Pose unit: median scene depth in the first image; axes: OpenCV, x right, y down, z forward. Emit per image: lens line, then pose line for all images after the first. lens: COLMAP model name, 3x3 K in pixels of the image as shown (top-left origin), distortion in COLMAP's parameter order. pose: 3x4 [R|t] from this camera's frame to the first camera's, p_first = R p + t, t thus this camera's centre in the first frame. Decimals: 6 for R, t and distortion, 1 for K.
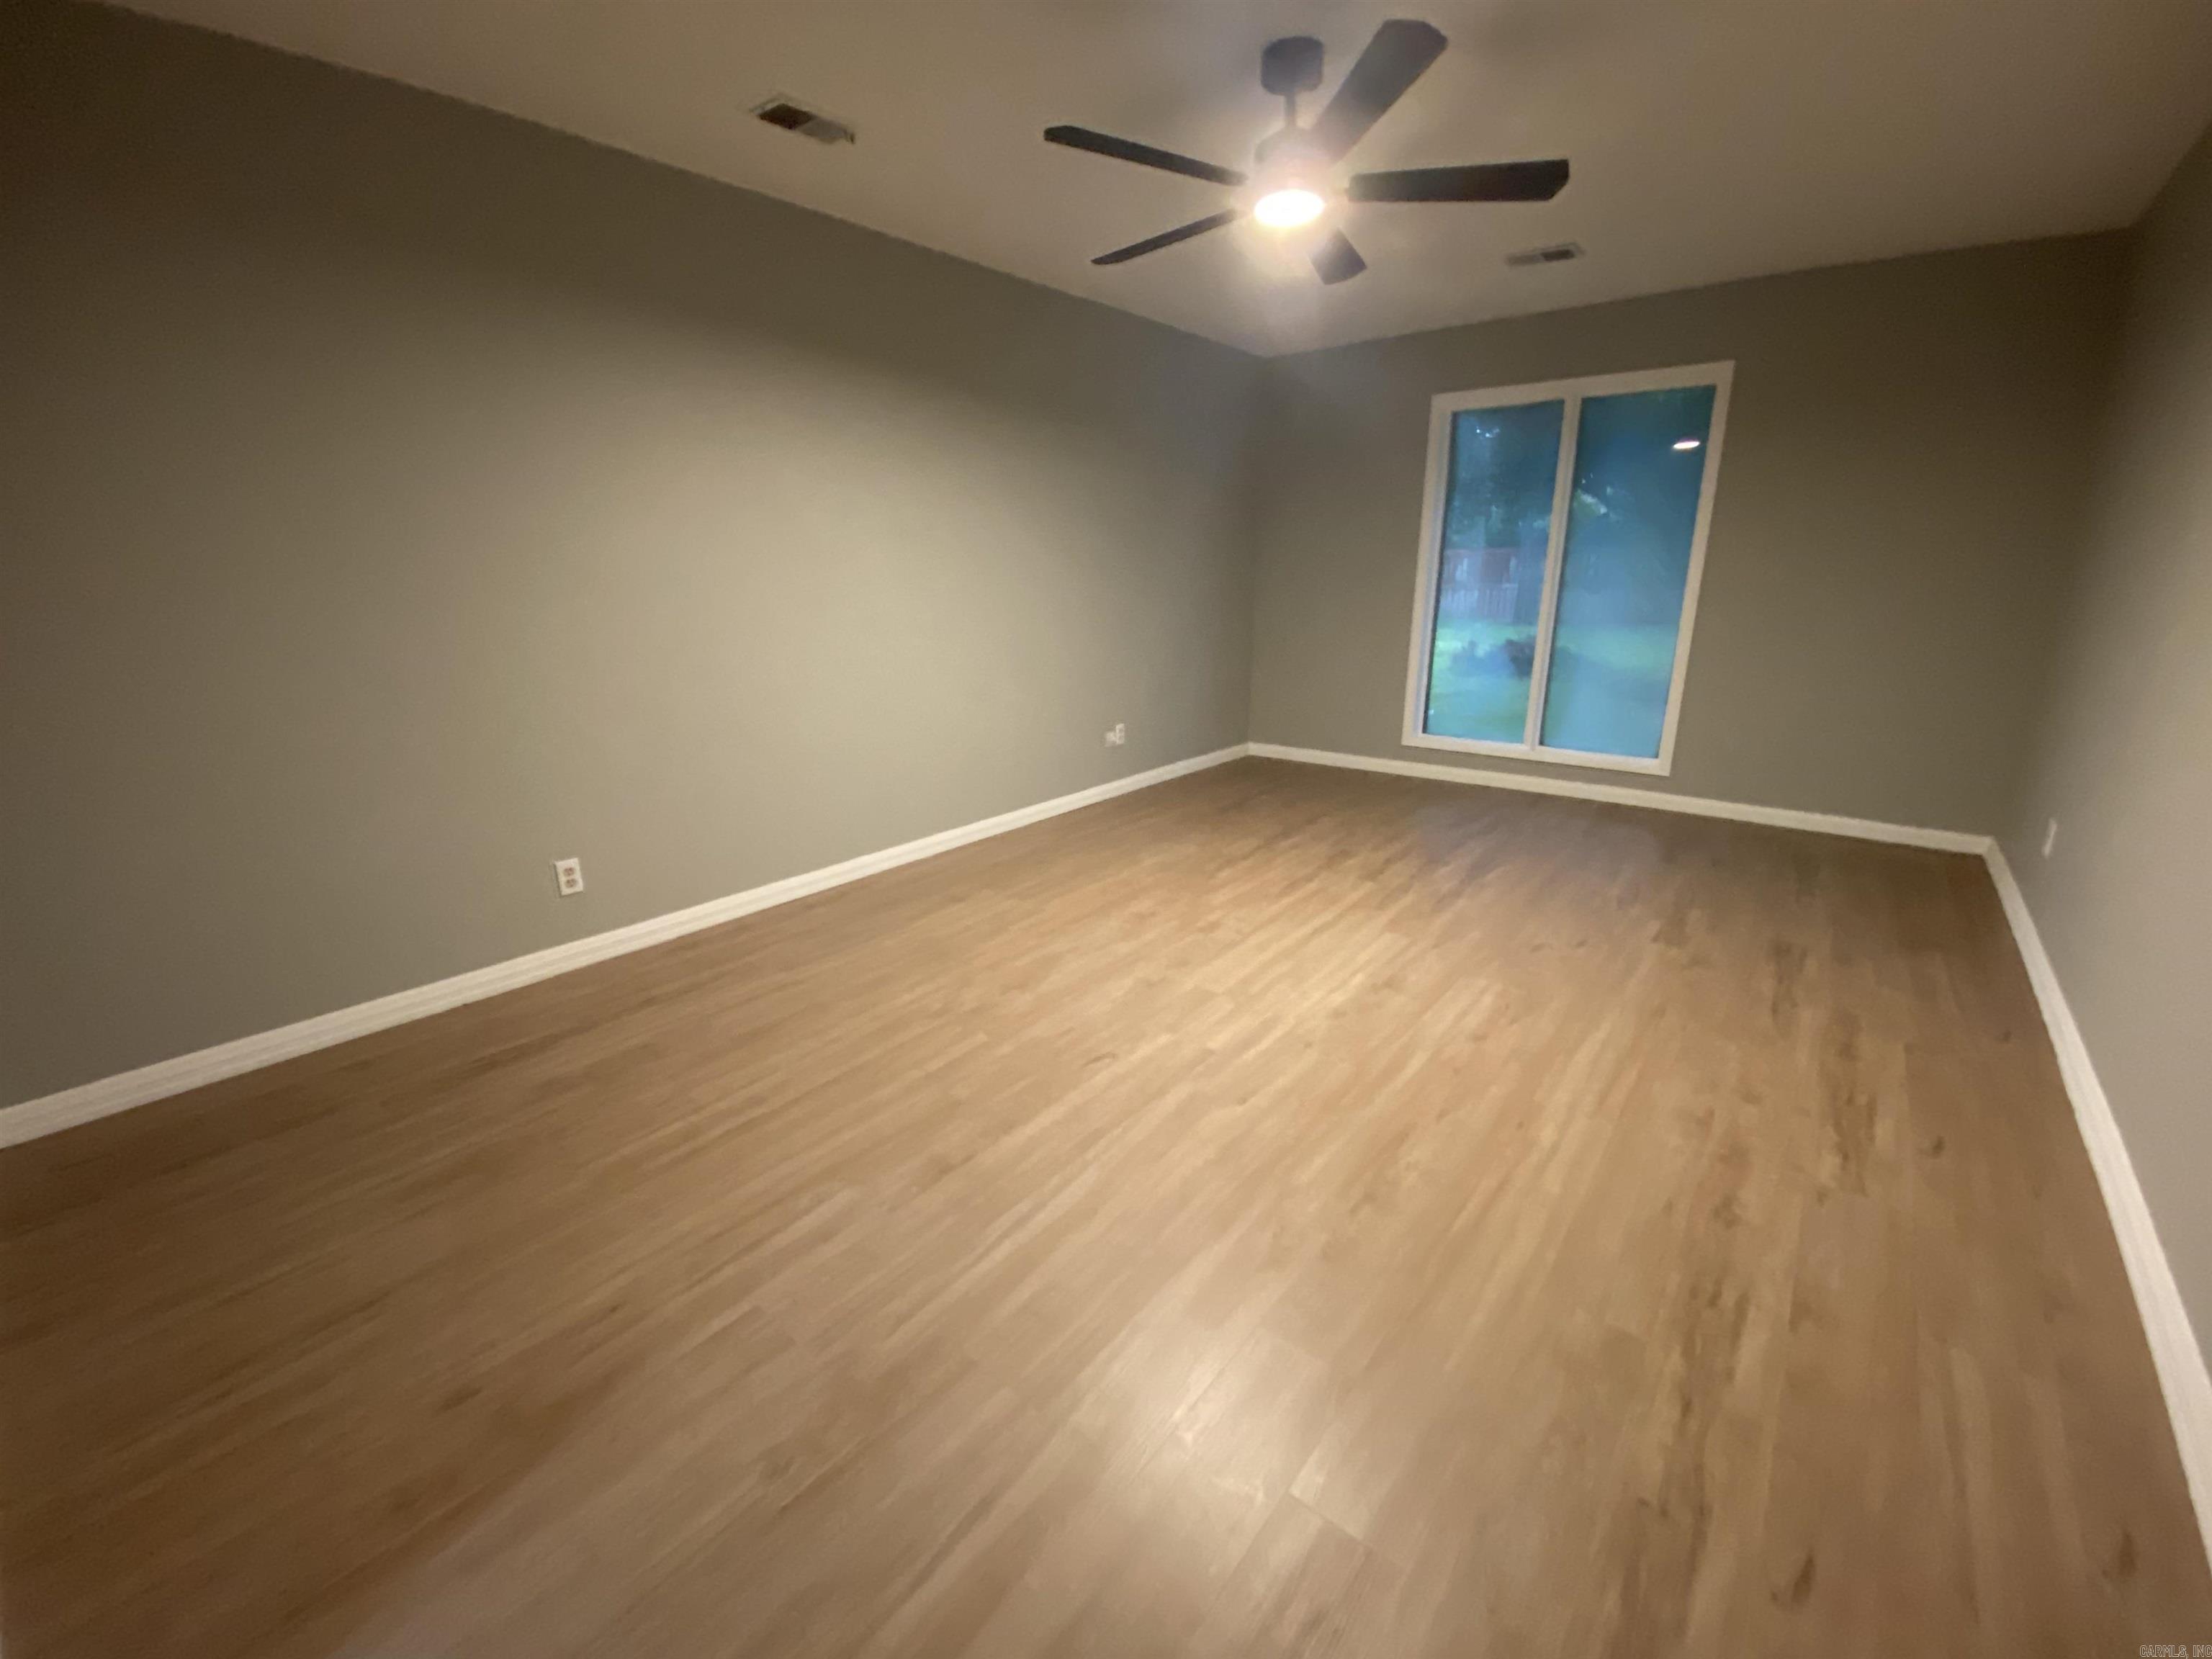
lens RADIAL K [[892.9, 0, 1100.1], [0, 892.9, 820.0], [0, 0, 1]] dist [0.031937, -0.027402]
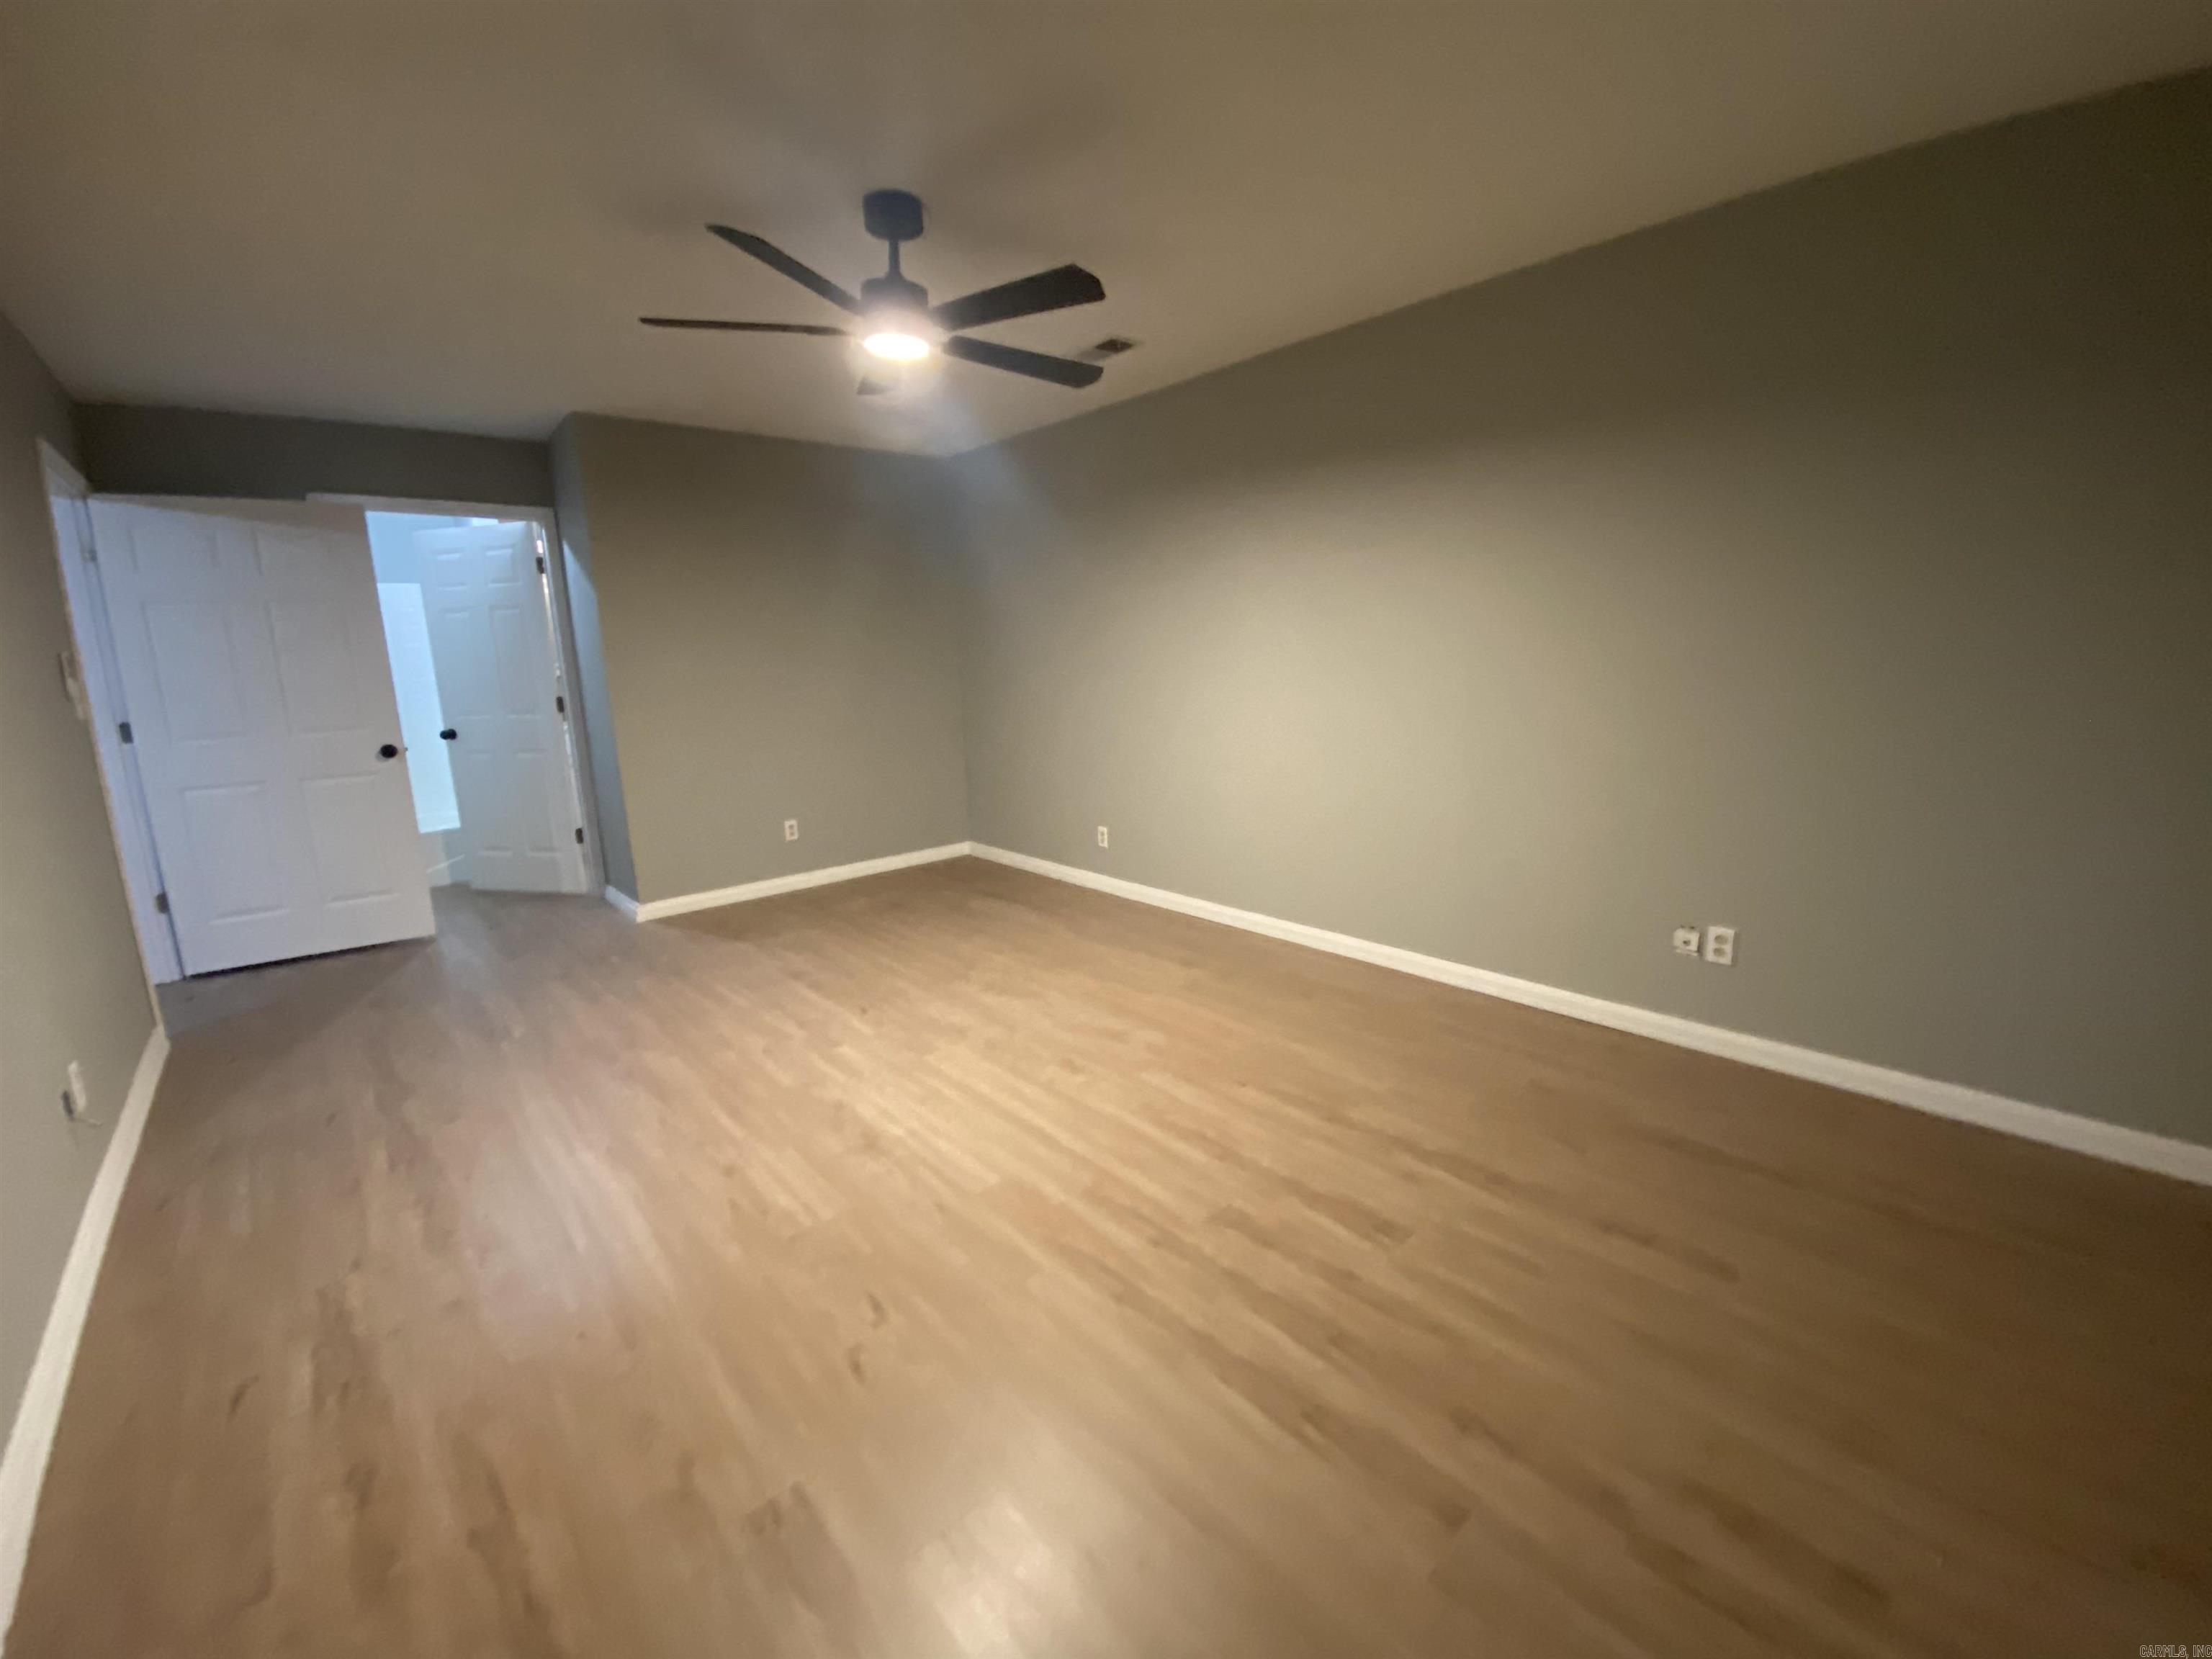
lens RADIAL K [[892.9, 0, 1100.1], [0, 892.9, 820.0], [0, 0, 1]] dist [0.031937, -0.027402]
pose [[-0.156189, 0.200549, -0.967153, 1.112714], [-0.233923, 0.943803, 0.233484, -0.387547], [0.959627, 0.262708, -0.100499, 1.269685]]
